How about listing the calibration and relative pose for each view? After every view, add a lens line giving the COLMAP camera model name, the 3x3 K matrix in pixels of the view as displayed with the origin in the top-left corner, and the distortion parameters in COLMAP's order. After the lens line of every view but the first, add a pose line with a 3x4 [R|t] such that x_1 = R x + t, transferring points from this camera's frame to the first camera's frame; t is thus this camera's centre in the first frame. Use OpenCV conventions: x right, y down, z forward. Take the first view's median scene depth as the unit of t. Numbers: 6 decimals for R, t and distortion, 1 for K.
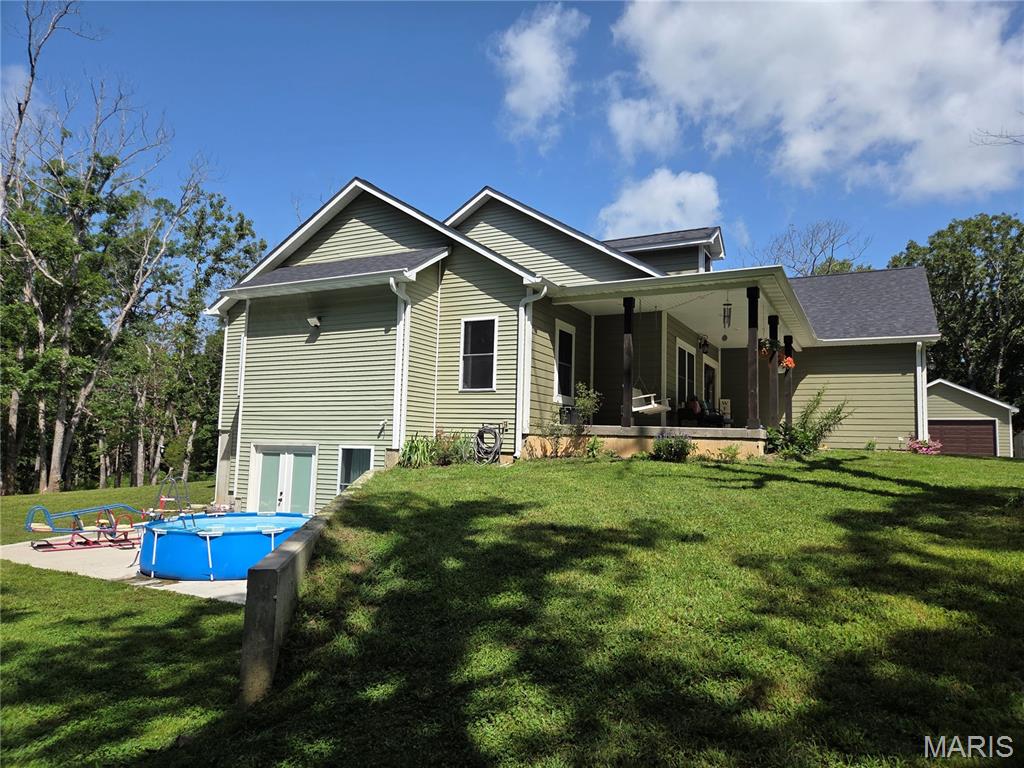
lens RADIAL K [[688.4, 0, 515.4], [0, 688.4, 380.4], [0, 0, 1]] dist [0.039711, -0.006831]
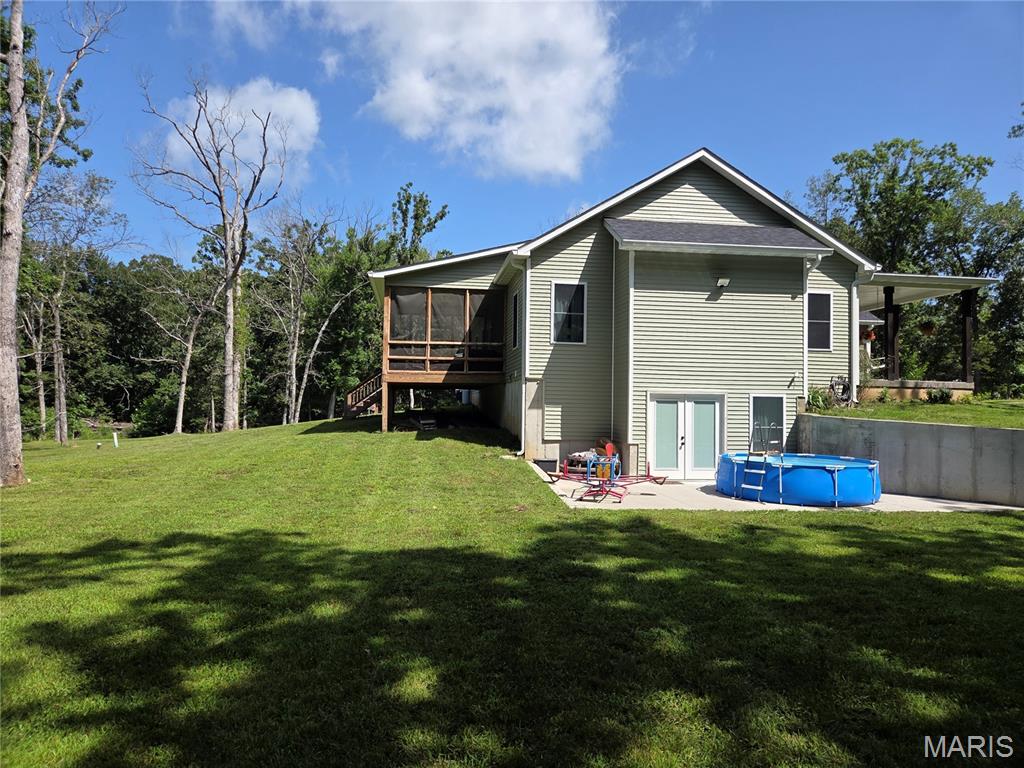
lens RADIAL K [[688.4, 0, 512.1], [0, 688.4, 388.3], [0, 0, 1]] dist [0.039711, -0.006831]
pose [[0.812774, 0.003000, 0.582571, -1.091259], [-0.052670, 0.996270, 0.068352, 0.023396], [-0.580193, -0.086239, 0.809900, 0.259093]]
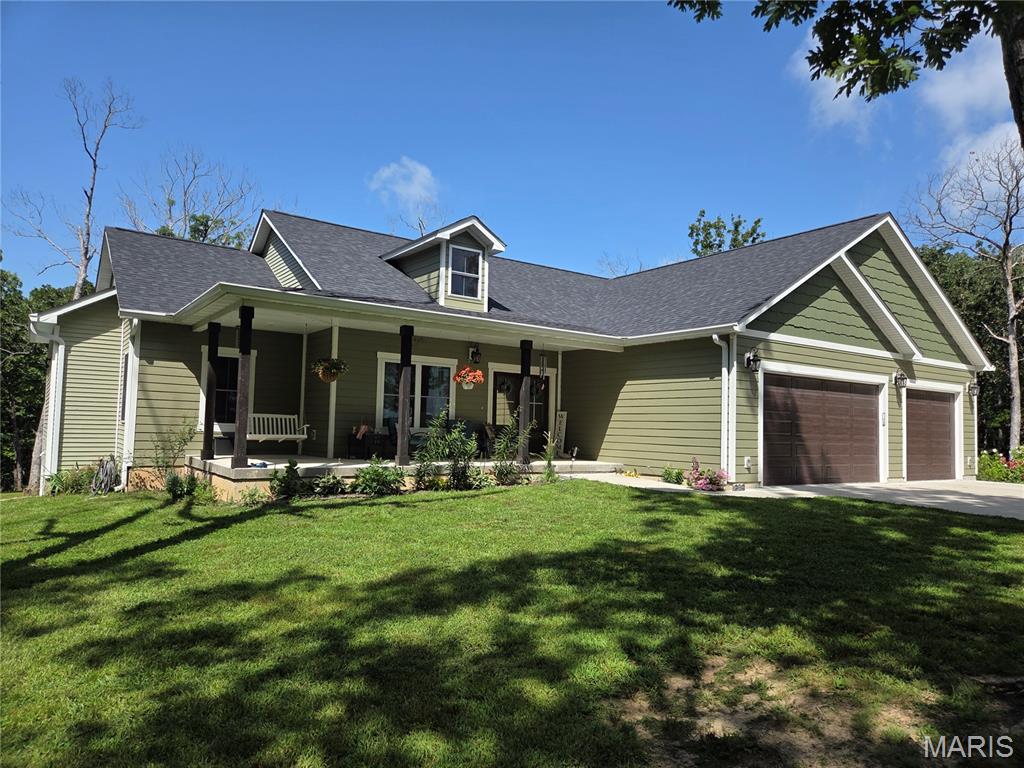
lens RADIAL K [[688.4, 0, 518.3], [0, 688.4, 389.8], [0, 0, 1]] dist [0.039711, -0.006831]
pose [[0.890022, -0.031082, -0.454856, 0.913022], [0.044868, 0.998802, 0.019543, -0.025759], [0.453703, -0.037802, 0.890351, 0.309102]]
